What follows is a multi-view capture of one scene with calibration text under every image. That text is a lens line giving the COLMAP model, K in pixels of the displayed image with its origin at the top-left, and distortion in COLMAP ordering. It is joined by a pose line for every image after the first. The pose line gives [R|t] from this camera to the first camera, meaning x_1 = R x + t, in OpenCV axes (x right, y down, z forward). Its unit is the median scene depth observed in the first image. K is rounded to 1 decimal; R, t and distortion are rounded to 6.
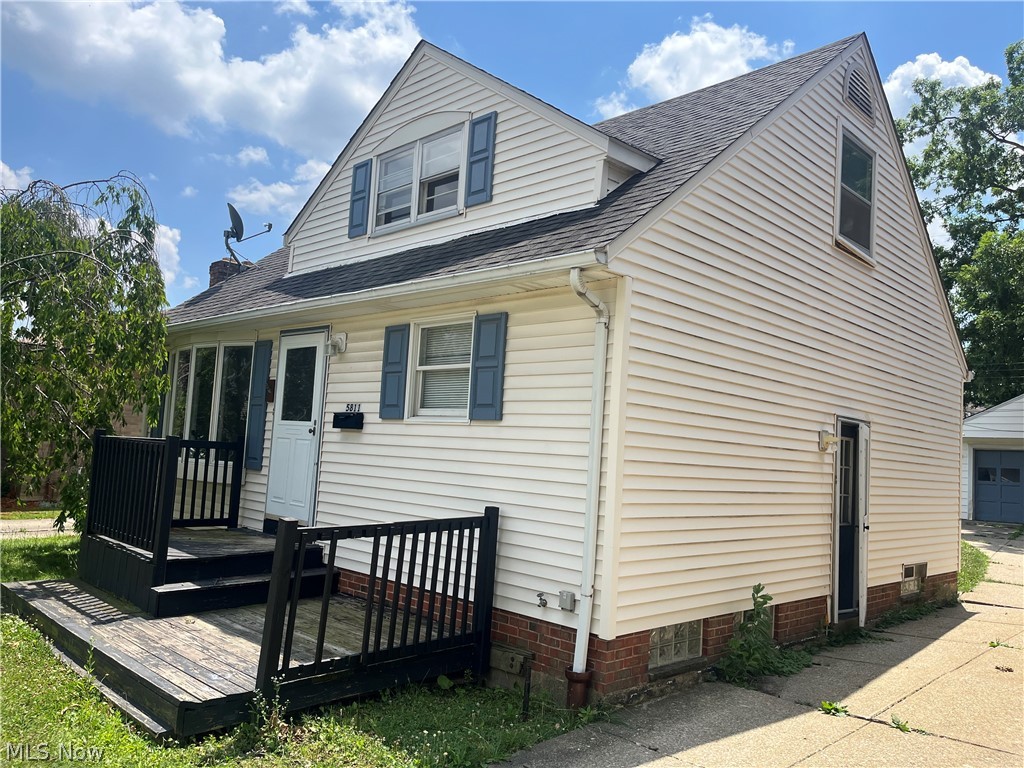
lens RADIAL K [[781.4, 0, 512.9], [0, 781.4, 385.8], [0, 0, 1]] dist [0.031744, -0.000009]
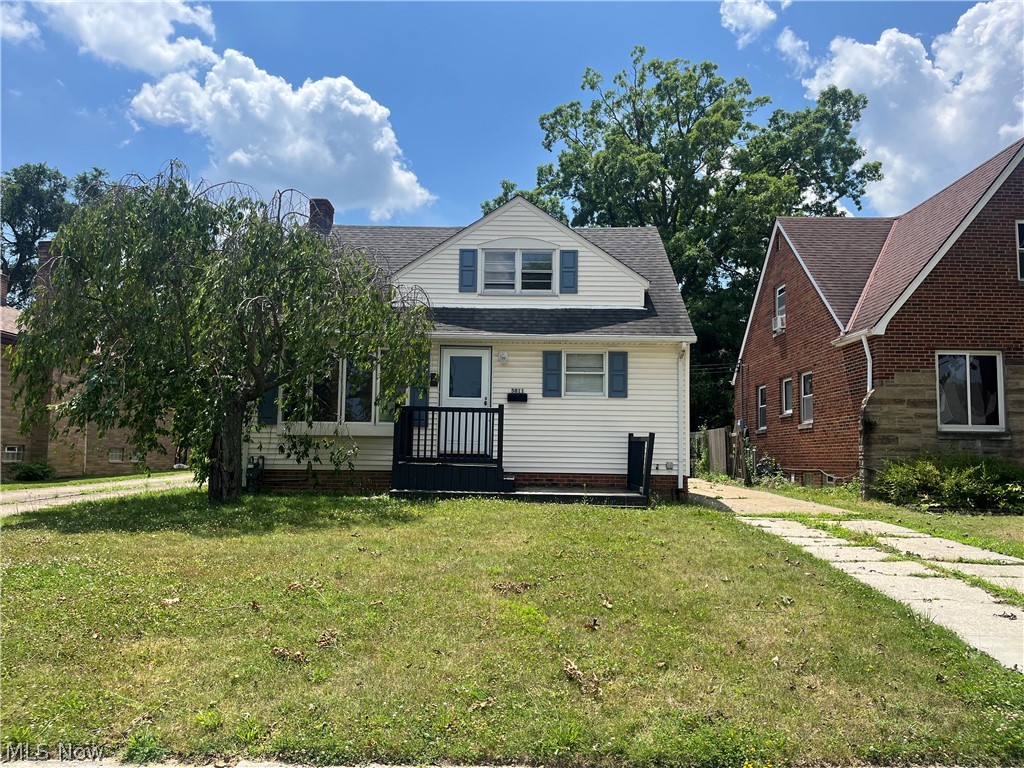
lens RADIAL K [[781.4, 0, 510.5], [0, 781.4, 383.3], [0, 0, 1]] dist [0.031744, -0.000009]
pose [[0.690803, 0.018098, 0.722816, -1.625521], [-0.030889, 0.999513, 0.004495, 0.001300], [-0.722383, -0.025432, 0.691025, -0.318326]]
